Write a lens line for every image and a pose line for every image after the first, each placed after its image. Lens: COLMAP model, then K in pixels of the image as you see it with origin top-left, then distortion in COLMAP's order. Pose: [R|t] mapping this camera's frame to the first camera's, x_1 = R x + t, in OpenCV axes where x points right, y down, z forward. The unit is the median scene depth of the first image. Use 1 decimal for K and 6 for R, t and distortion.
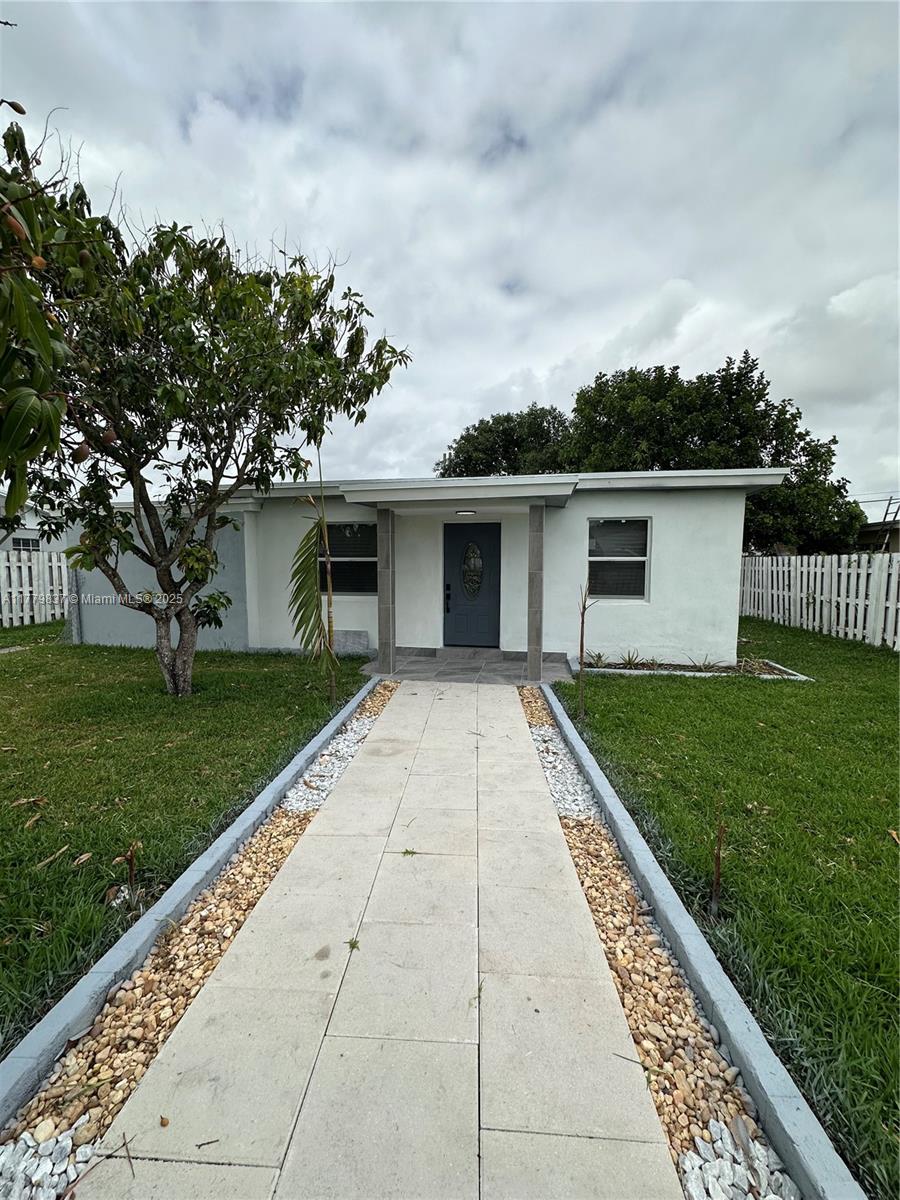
lens RADIAL K [[479.4, 0, 447.0], [0, 479.4, 603.9], [0, 0, 1]] dist [-0.003617, 0.000463]
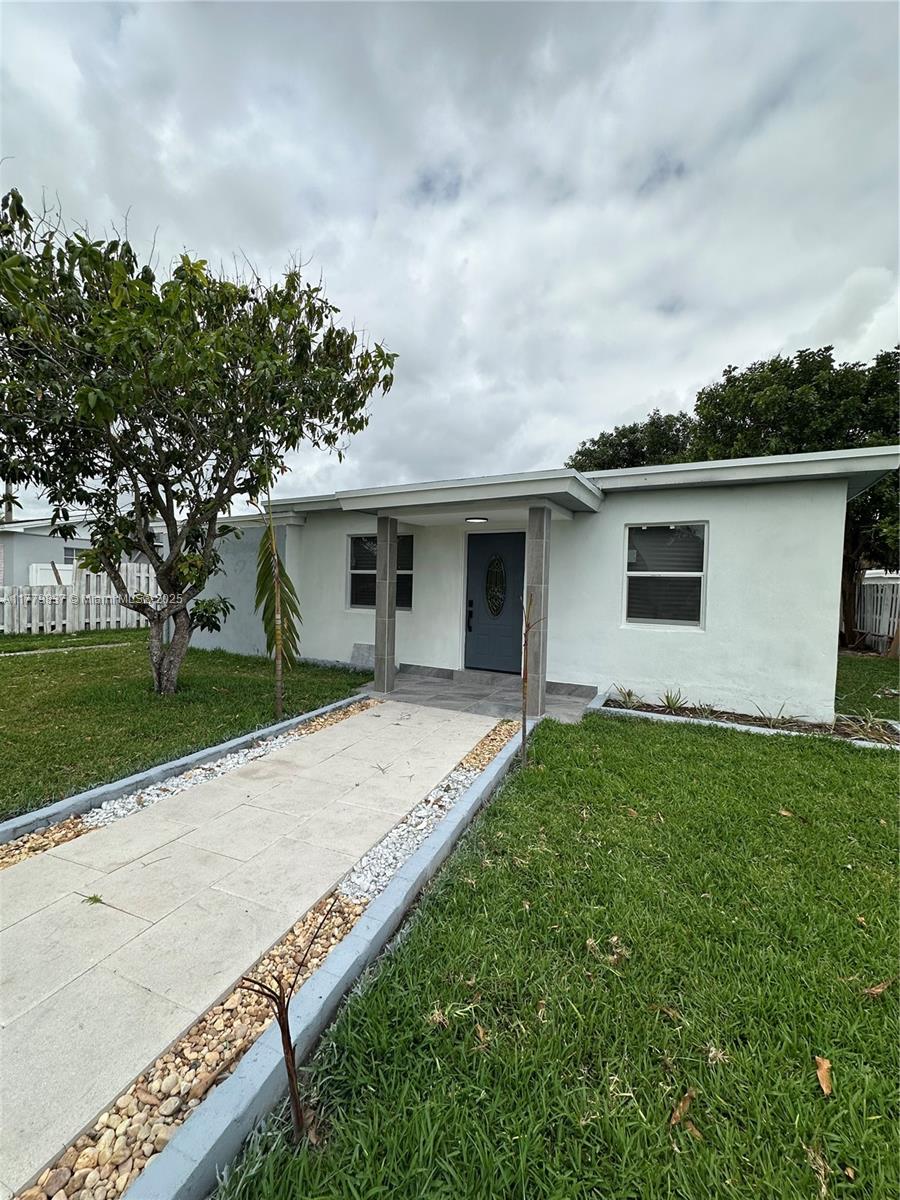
lens RADIAL K [[479.4, 0, 444.2], [0, 479.4, 602.8], [0, 0, 1]] dist [-0.003617, 0.000463]
pose [[0.952466, 0.032232, -0.302936, 0.306542], [-0.048042, 0.997836, -0.044882, 0.009517], [0.300834, 0.057302, 0.951953, 0.159093]]
